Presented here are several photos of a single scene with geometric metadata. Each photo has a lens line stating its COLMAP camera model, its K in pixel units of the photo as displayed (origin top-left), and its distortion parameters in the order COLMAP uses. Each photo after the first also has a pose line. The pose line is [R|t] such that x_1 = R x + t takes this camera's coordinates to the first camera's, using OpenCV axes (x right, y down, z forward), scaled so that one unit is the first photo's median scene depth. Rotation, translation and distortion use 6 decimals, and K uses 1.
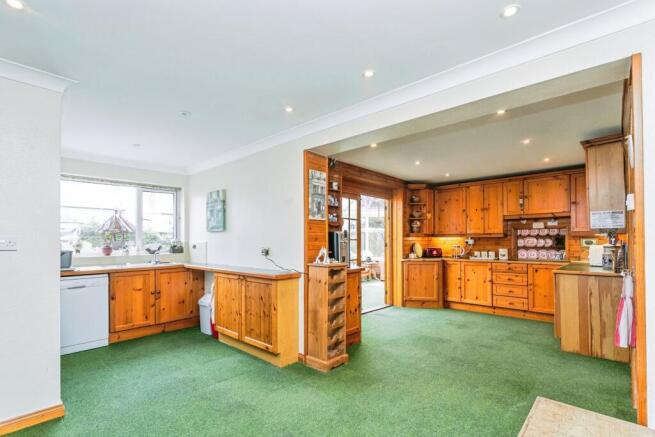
lens RADIAL K [[310.6, 0, 326.4], [0, 310.6, 238.5], [0, 0, 1]] dist [0.000727, 0.000104]
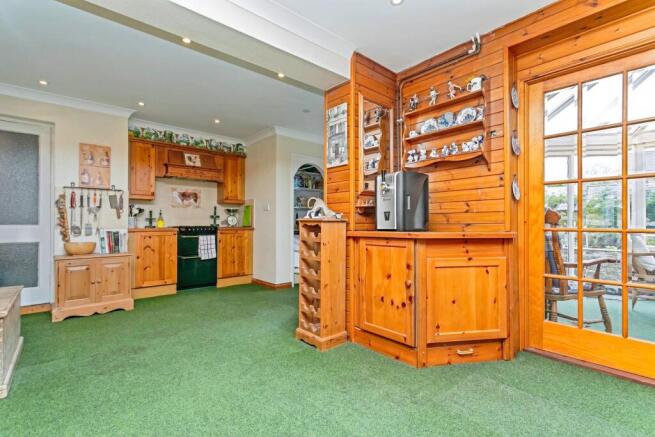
lens RADIAL K [[304.8, 0, 327.5], [0, 304.8, 218.5], [0, 0, 1]] dist [0.000819, 0.000328]
pose [[-0.101173, -0.007504, -0.994841, 0.780577], [0.009032, 0.999923, -0.008461, 0.085243], [0.994828, -0.009842, -0.101098, 1.066737]]
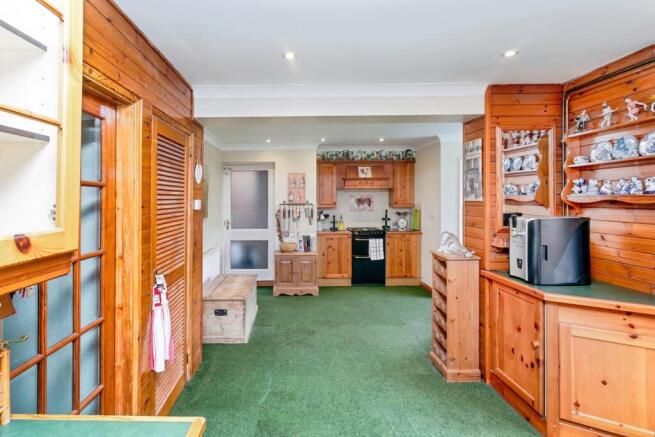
lens RADIAL K [[321.5, 0, 296.1], [0, 321.5, 194.9], [0, 0, 1]] dist [0.000836, 0.000508]
pose [[-0.724884, -0.001066, -0.688870, 0.898253], [0.007561, 0.999926, -0.009504, -0.071860], [0.688830, -0.012098, -0.724822, 1.306187]]
